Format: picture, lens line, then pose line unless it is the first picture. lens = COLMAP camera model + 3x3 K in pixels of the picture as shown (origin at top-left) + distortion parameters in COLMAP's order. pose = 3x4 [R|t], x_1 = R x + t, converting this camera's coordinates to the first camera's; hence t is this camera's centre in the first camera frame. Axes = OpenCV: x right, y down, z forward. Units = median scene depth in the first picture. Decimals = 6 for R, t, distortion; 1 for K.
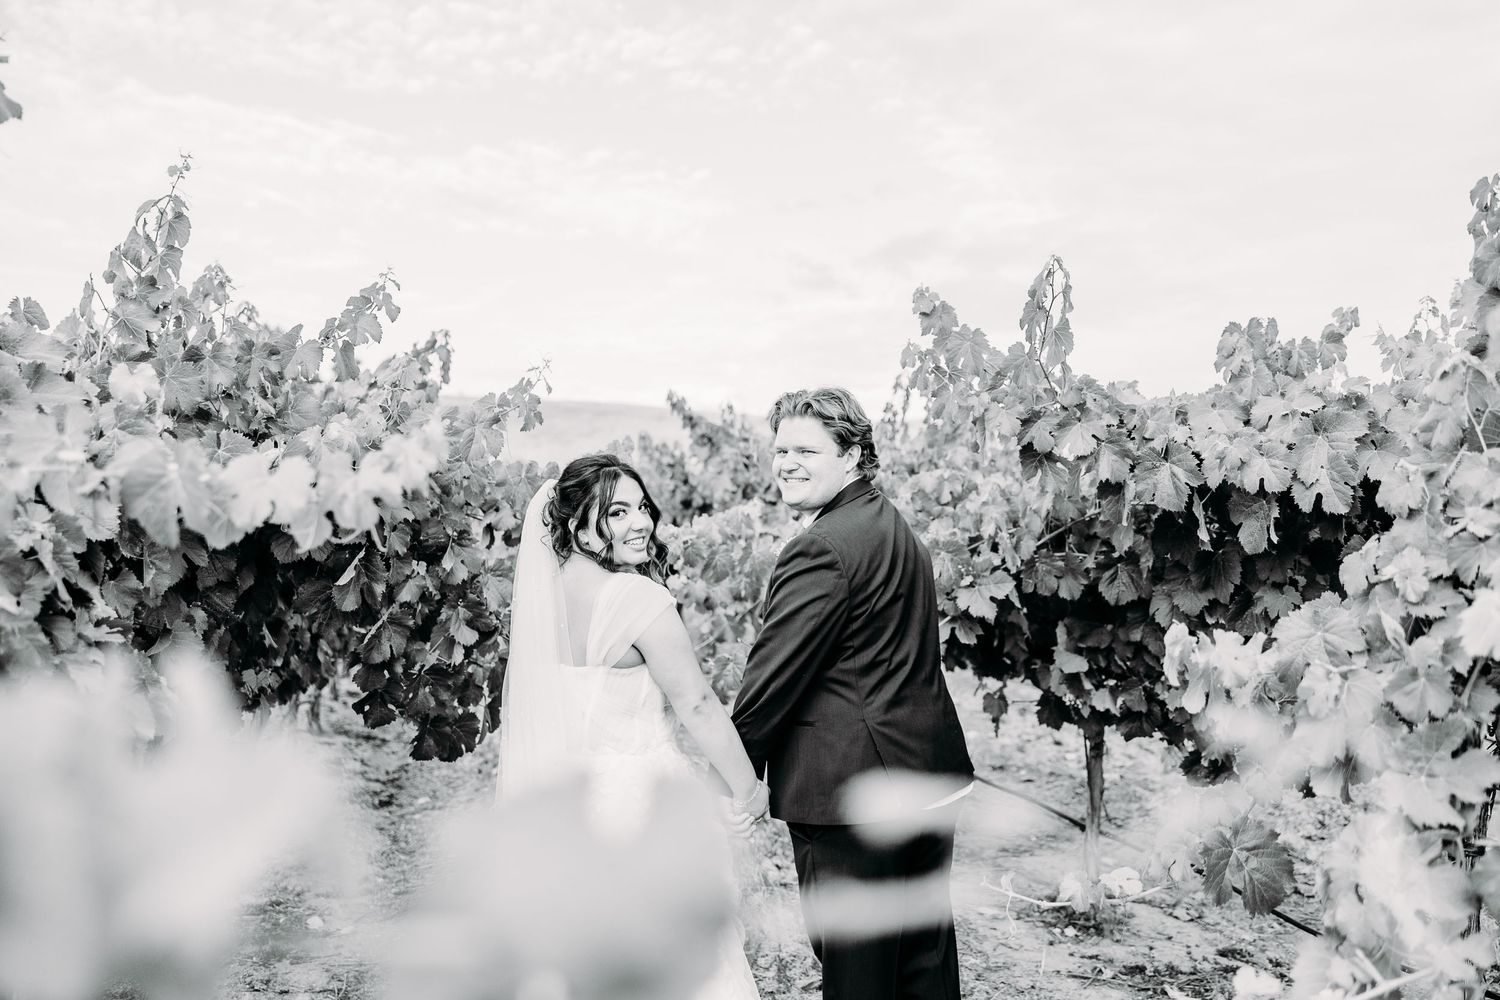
lens RADIAL K [[1206.0, 0, 754.3], [0, 1206.0, 494.1], [0, 0, 1]] dist [0.009971, -0.003399]
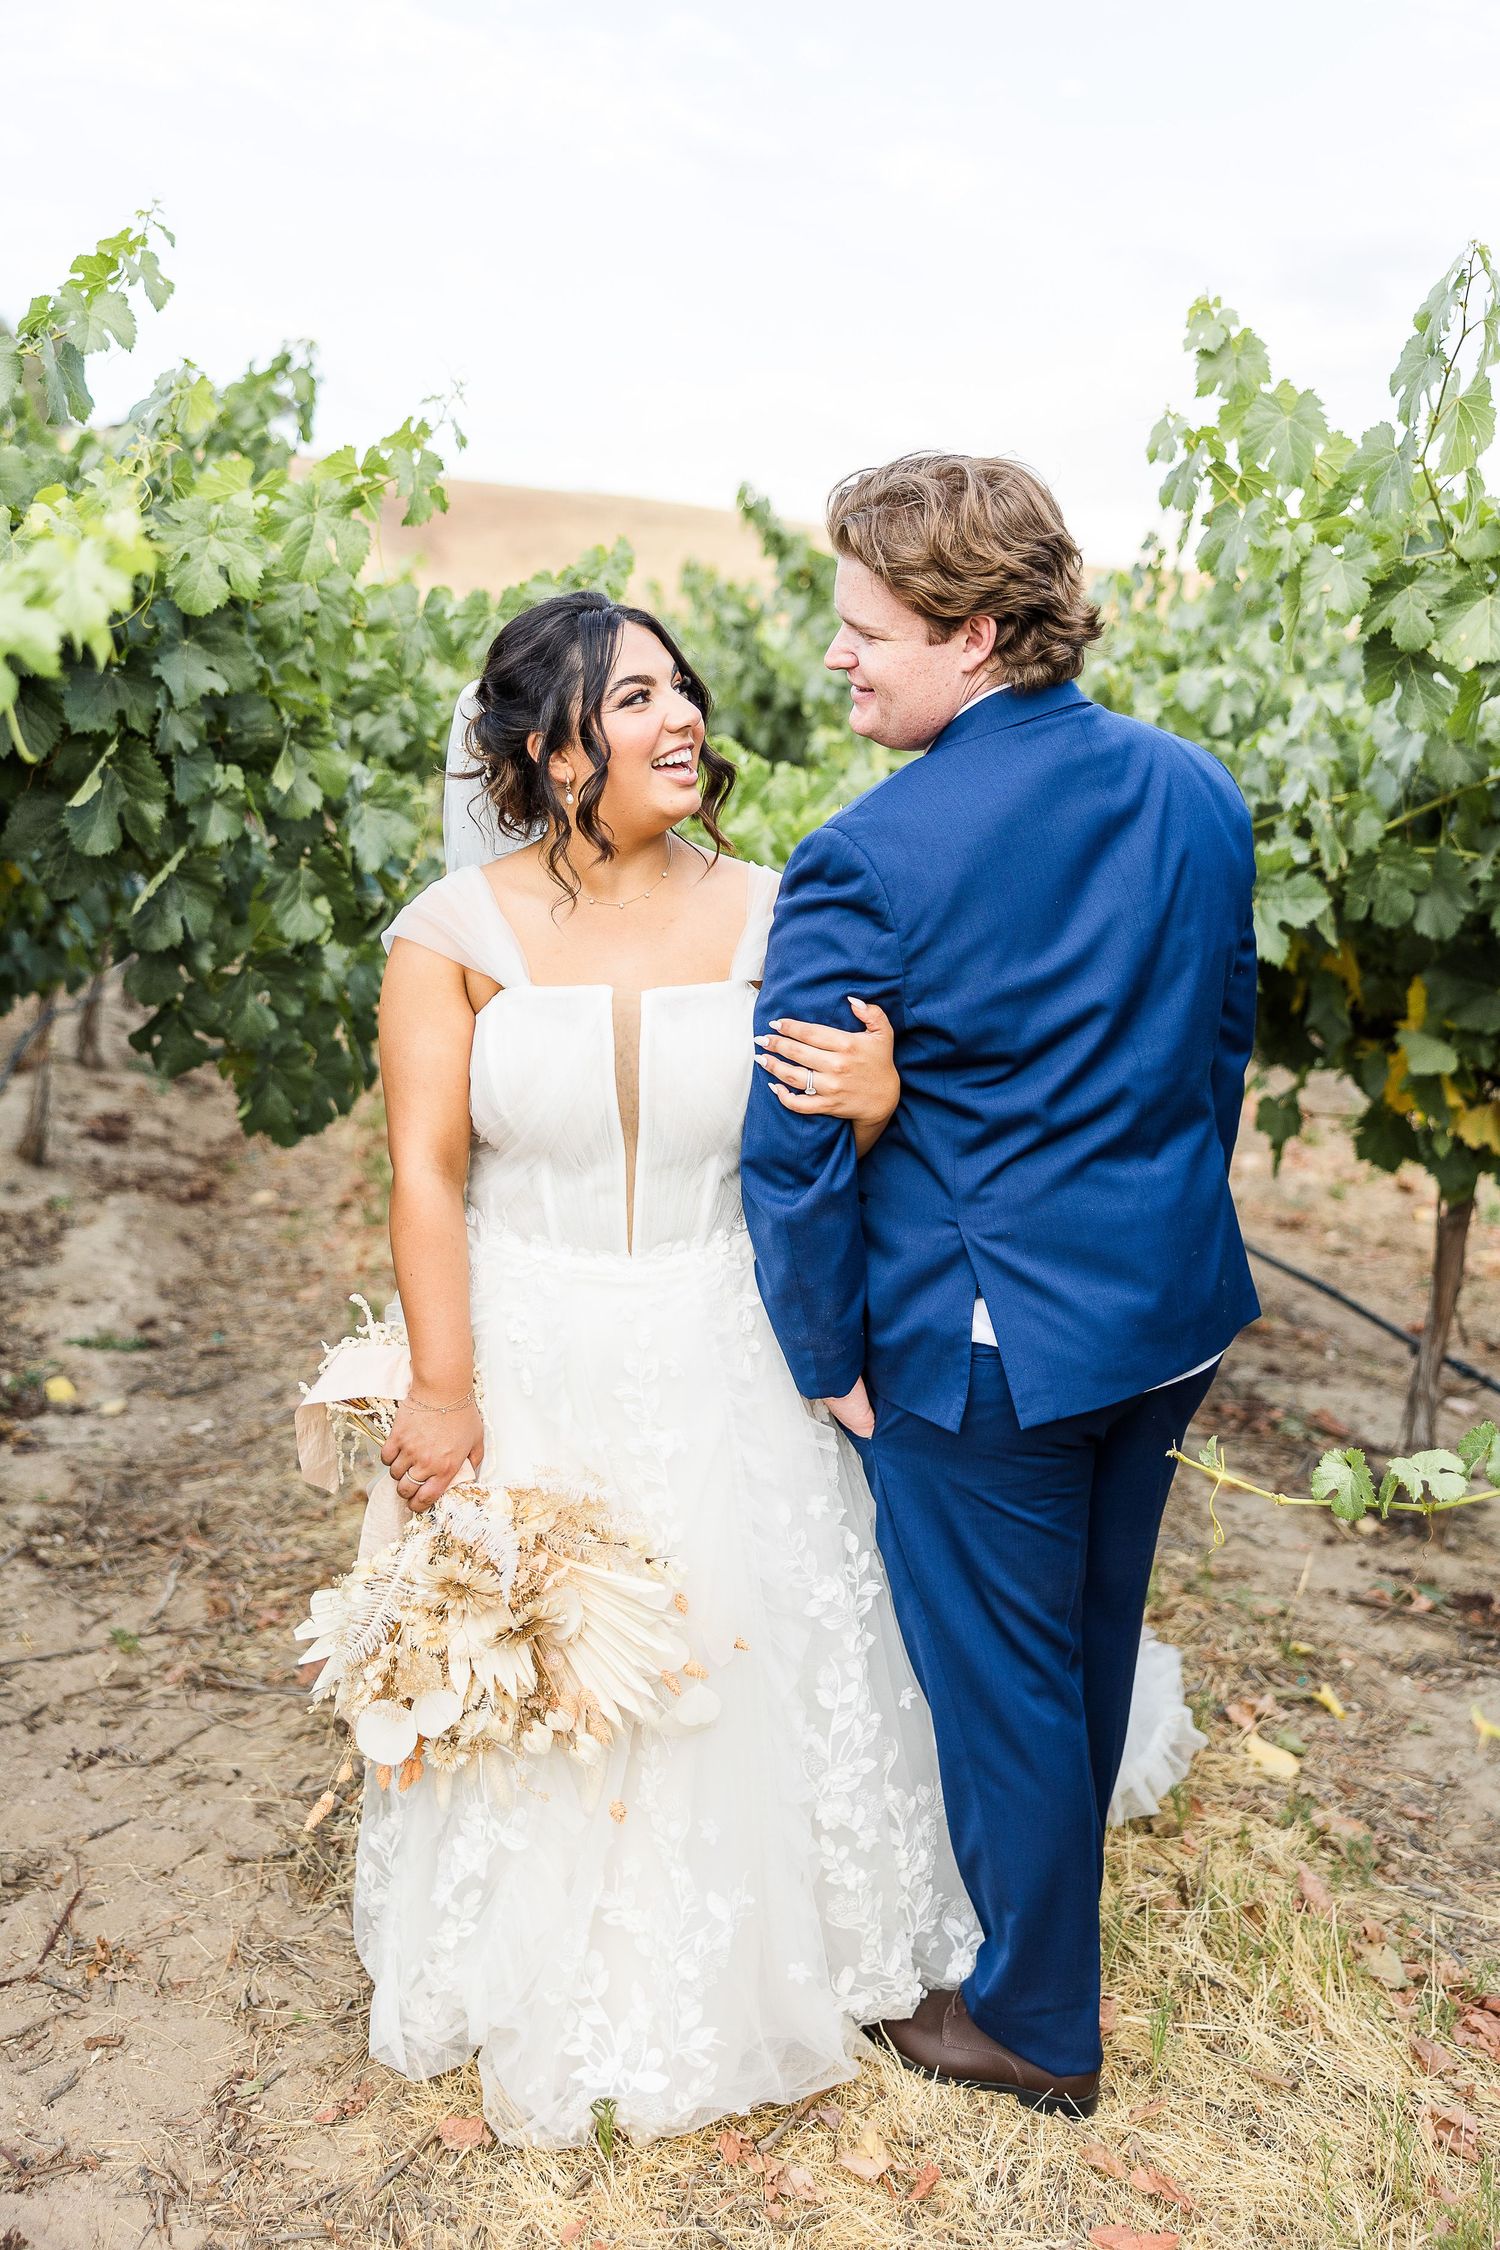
lens RADIAL K [[2167.3, 0, 736.9], [0, 2167.3, 1115.7], [0, 0, 1]] dist [0.009385, 0.000000]
pose [[0.994519, 0.079963, -0.067358, 0.025354], [-0.065244, 0.978068, 0.197805, -0.003733], [0.081697, -0.192326, 0.977924, 0.030616]]
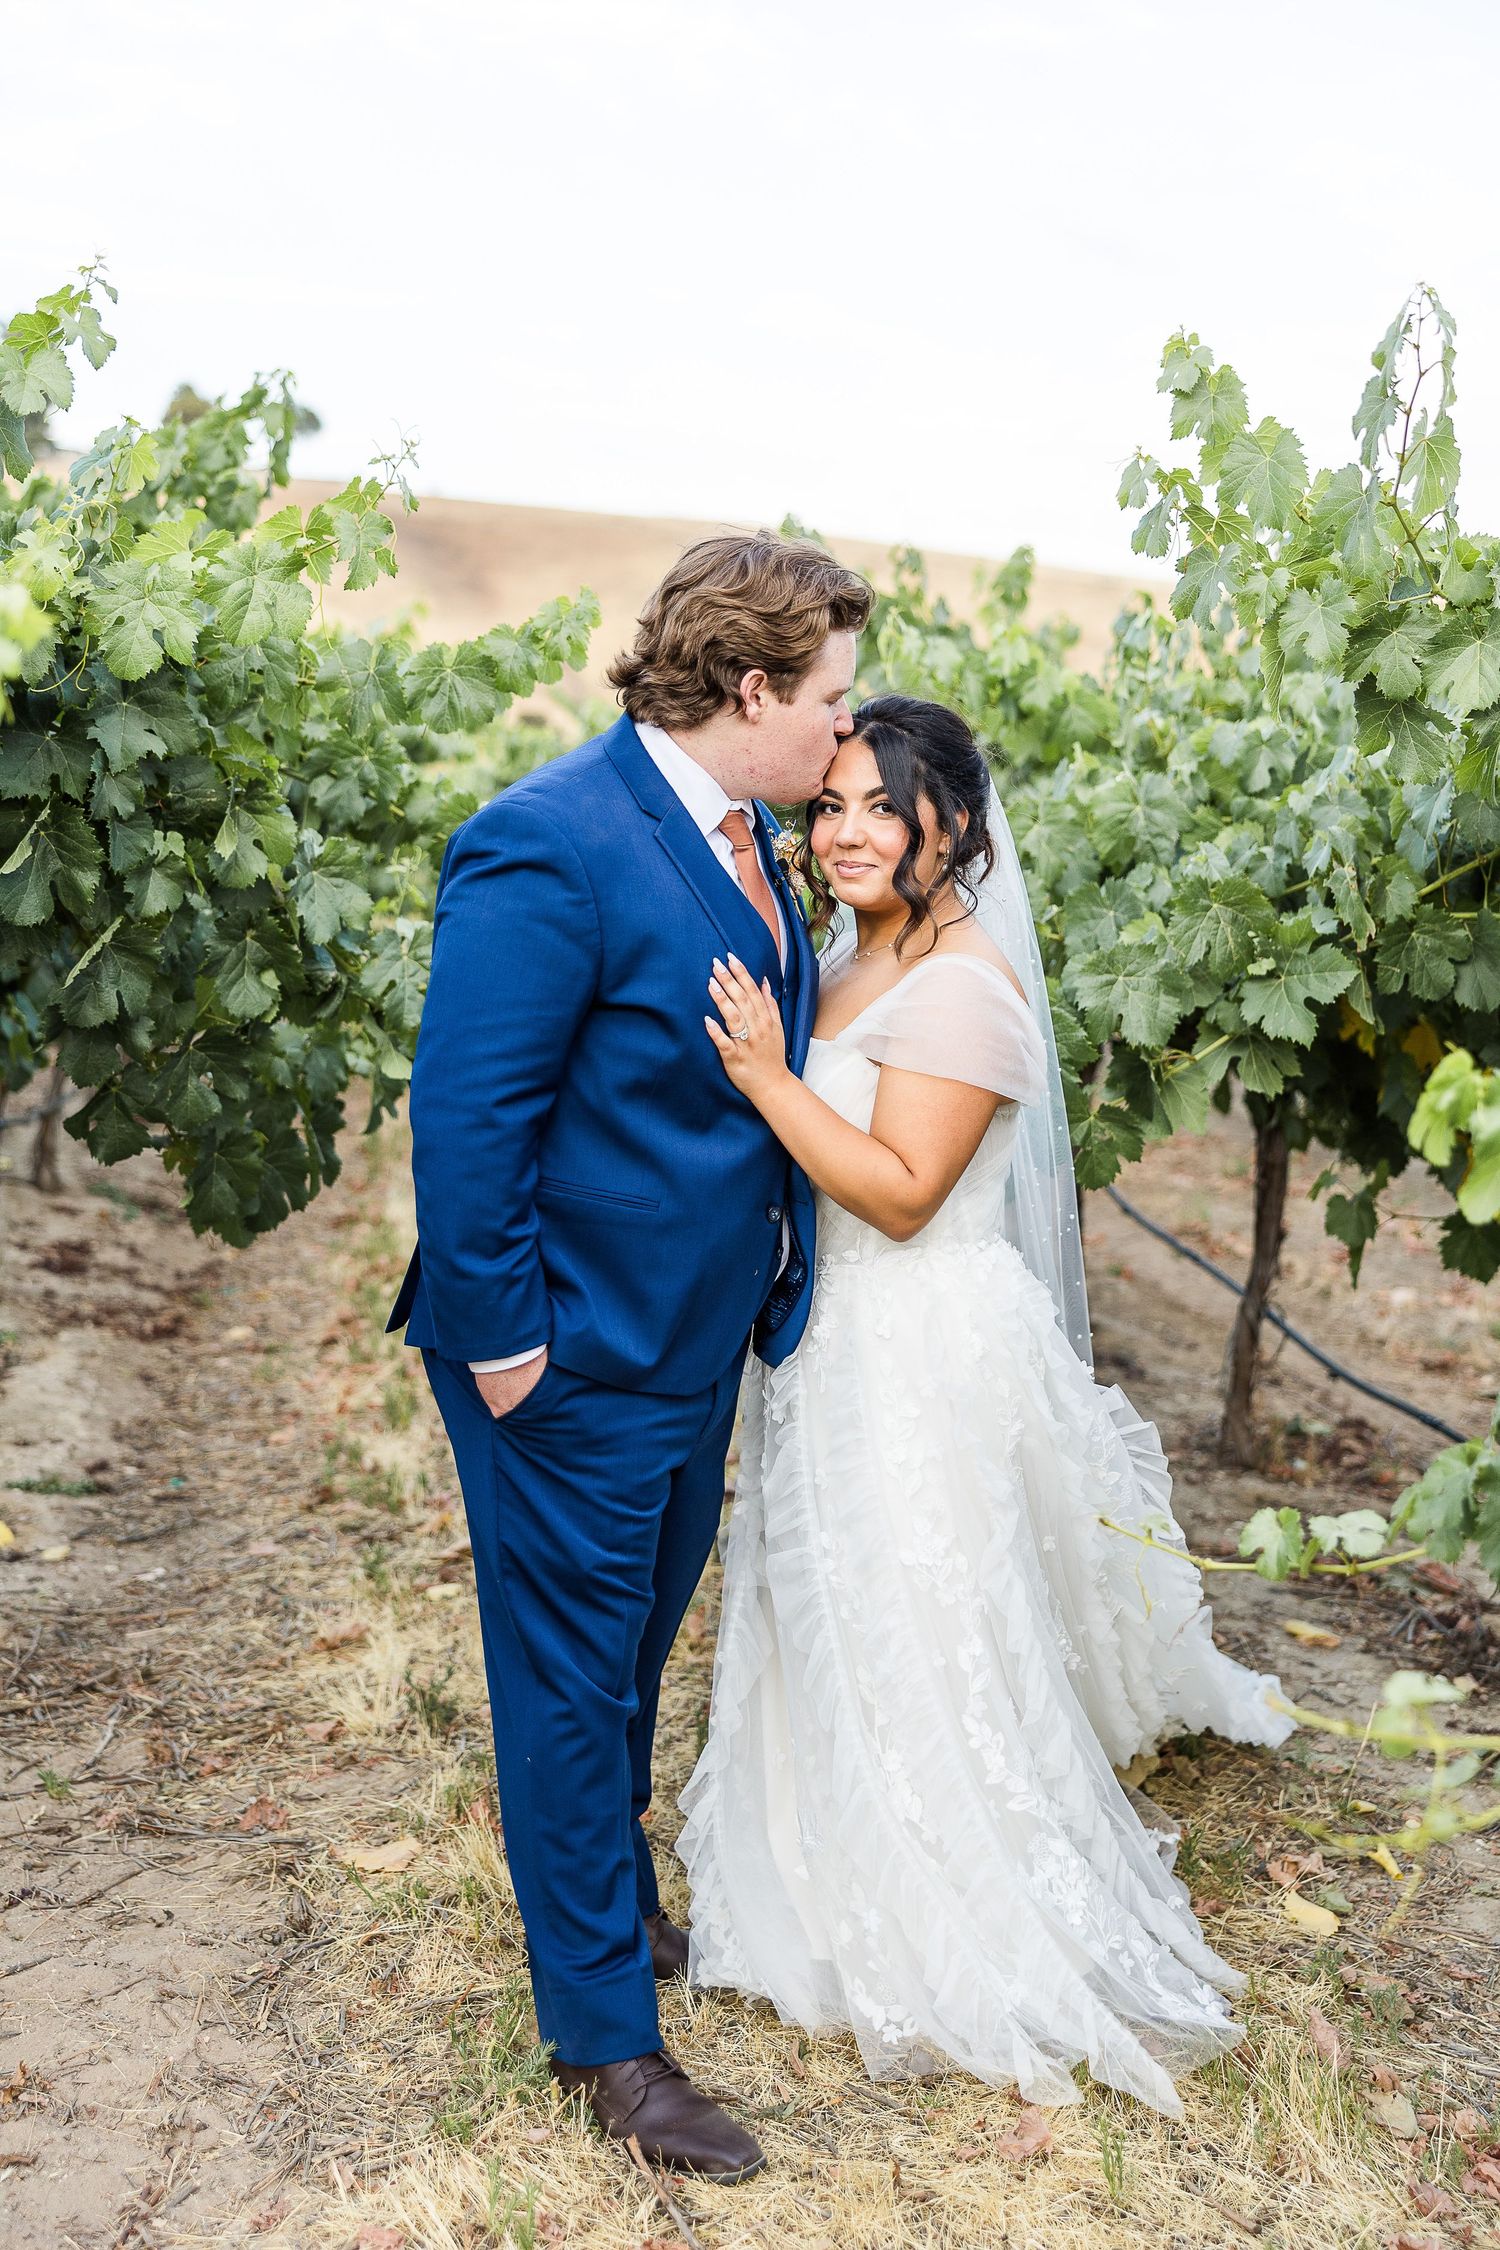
lens RADIAL K [[2671.0, 0, 745.7], [0, 2671.0, 1123.7], [0, 0, 1]] dist [0.012805, 0.000000]
pose [[0.991202, 0.071401, -0.111451, 0.083174], [-0.054888, 0.987941, 0.144773, -0.005128], [0.120444, -0.137381, 0.983168, -0.080665]]
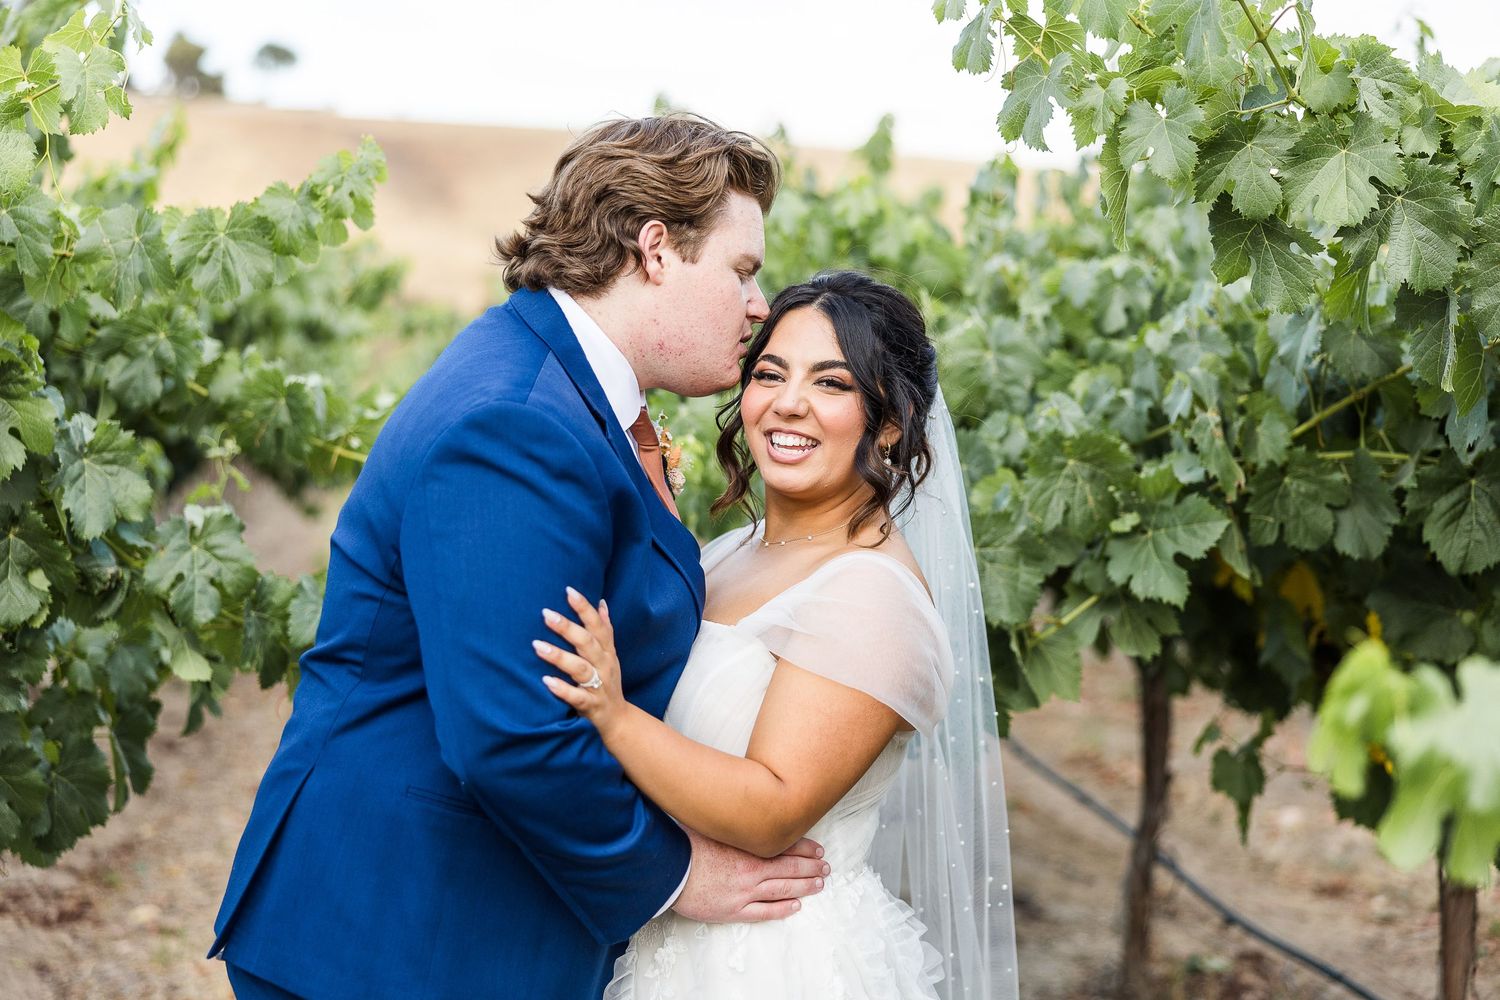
lens RADIAL K [[2361.4, 0, 744.4], [0, 2361.4, 491.8], [0, 0, 1]] dist [0.007353, 0.000000]
pose [[0.995339, 0.022224, -0.093843, 0.102971], [-0.015106, 0.997002, 0.075892, 0.001242], [0.095248, -0.074121, 0.992690, 0.102582]]
